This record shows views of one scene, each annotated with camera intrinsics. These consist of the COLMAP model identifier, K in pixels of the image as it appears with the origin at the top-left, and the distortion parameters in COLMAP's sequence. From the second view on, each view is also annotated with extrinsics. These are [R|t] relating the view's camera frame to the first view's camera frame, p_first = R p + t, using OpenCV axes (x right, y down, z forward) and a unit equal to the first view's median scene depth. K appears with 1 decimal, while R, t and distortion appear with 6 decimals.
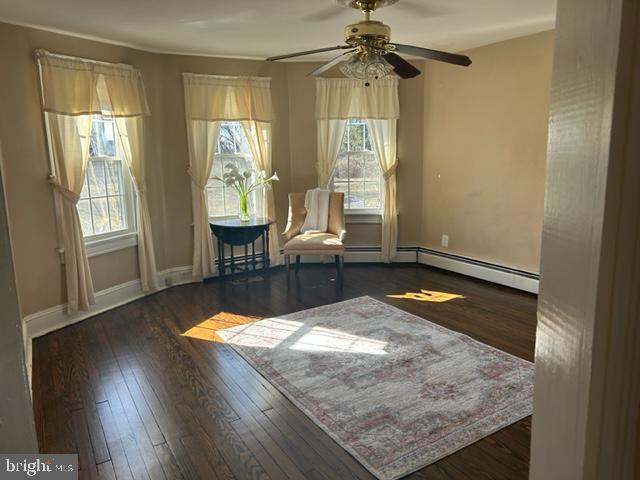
lens RADIAL K [[478.7, 0, 320.0], [0, 478.7, 240.0], [0, 0, 1]] dist [-0.000353, -0.007352]
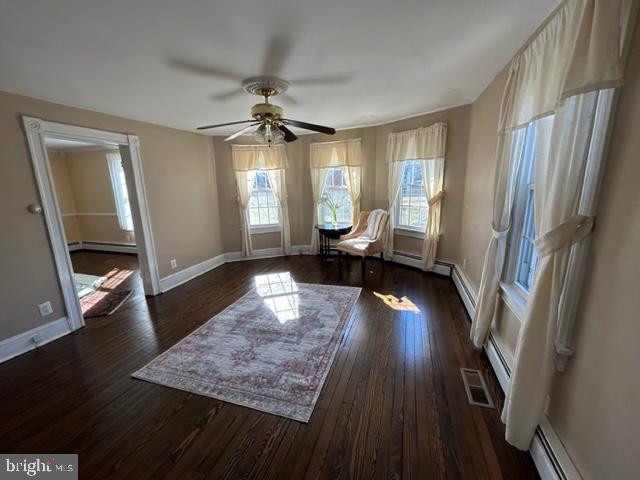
lens RADIAL K [[257.8, 0, 320.0], [0, 257.8, 240.0], [0, 0, 1]] dist [-0.000257, 0.000005]
pose [[0.643893, 0.160675, -0.748055, 0.604274], [-0.117725, 0.986864, 0.110637, -0.101568], [0.756005, 0.016826, 0.654350, 0.415590]]
